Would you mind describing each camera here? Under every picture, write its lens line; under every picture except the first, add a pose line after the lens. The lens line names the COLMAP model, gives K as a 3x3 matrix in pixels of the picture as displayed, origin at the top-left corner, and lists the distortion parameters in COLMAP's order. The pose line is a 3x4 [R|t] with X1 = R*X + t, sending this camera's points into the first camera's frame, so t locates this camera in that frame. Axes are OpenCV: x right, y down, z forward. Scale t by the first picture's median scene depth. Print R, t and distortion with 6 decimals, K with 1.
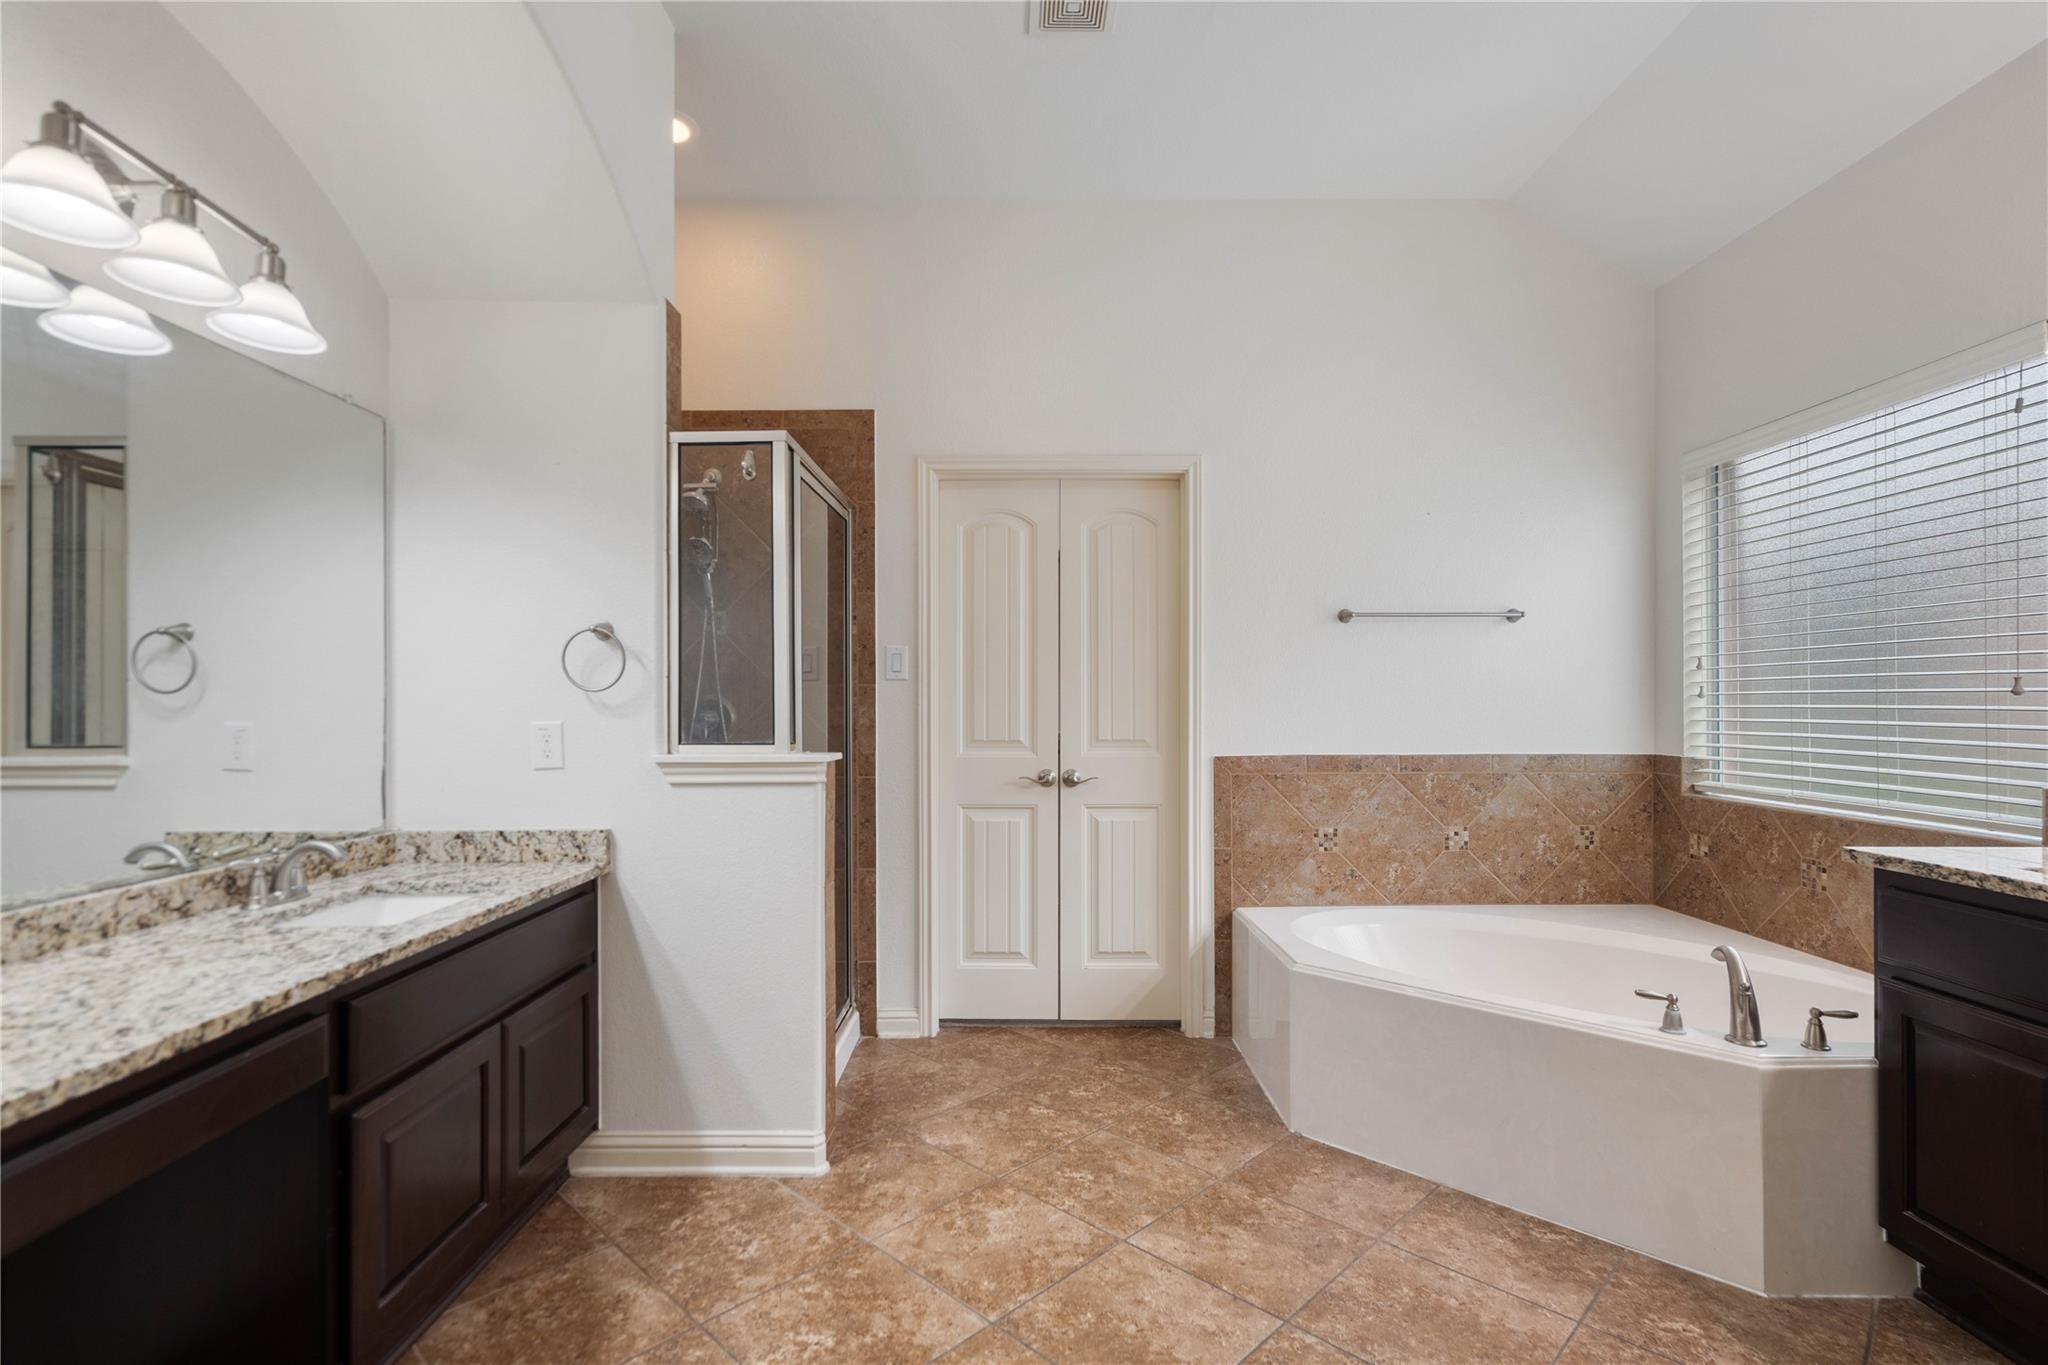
lens RADIAL K [[950.8, 0, 1015.0], [0, 950.8, 693.1], [0, 0, 1]] dist [0.001641, 0.000726]
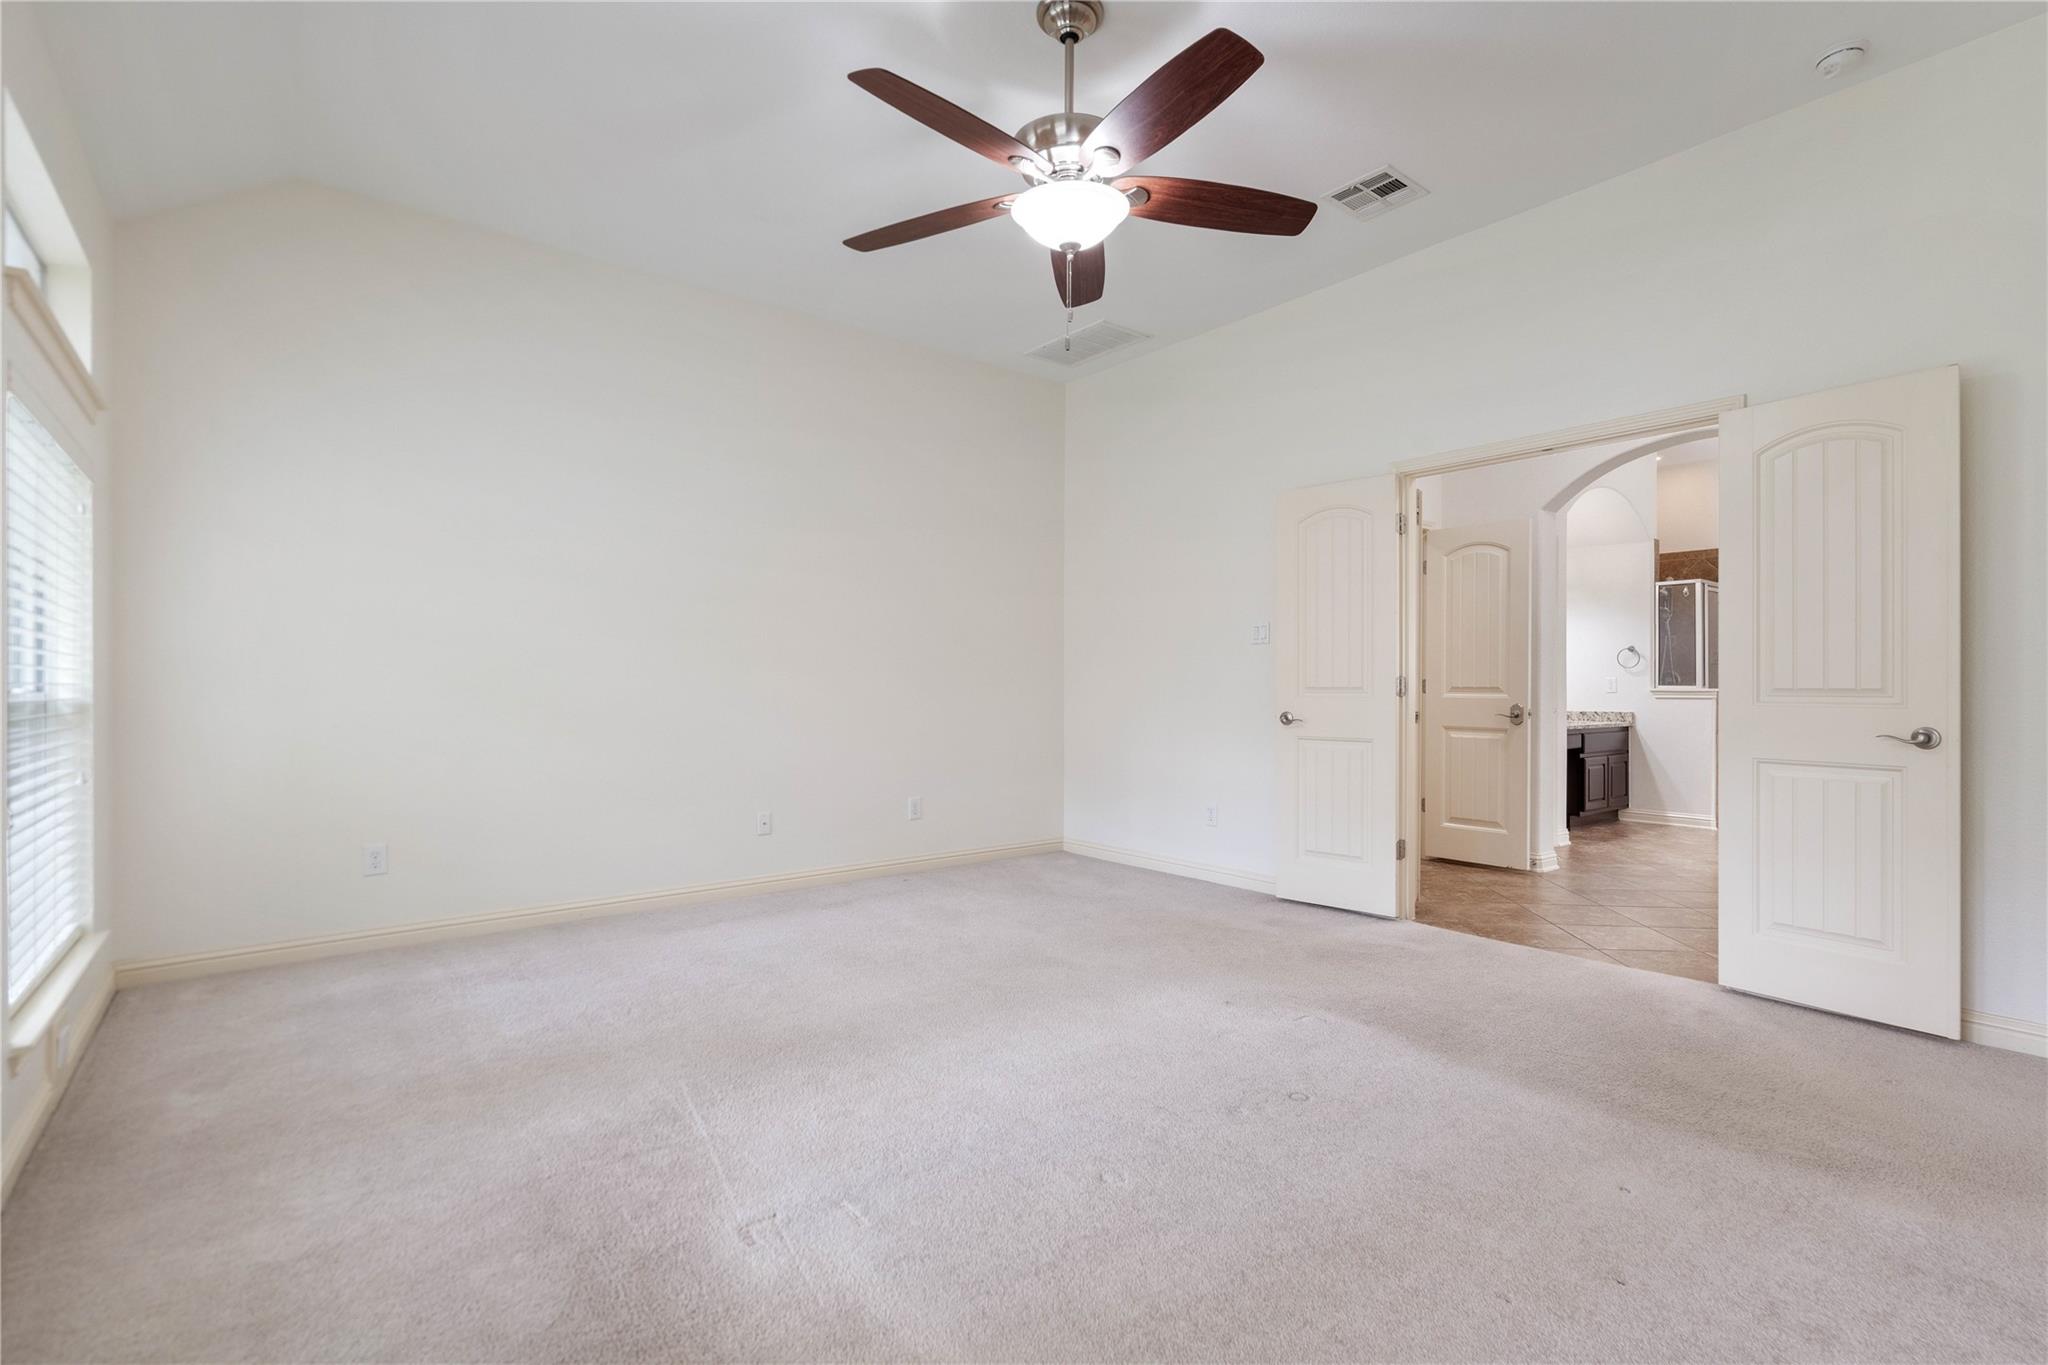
lens RADIAL K [[950.8, 0, 1012.5], [0, 950.8, 687.2], [0, 0, 1]] dist [0.001641, 0.000726]
pose [[0.594112, 0.005883, -0.804361, 0.876952], [0.002697, 0.999953, 0.009306, 0.026454], [0.804378, -0.007698, 0.594068, -2.498285]]
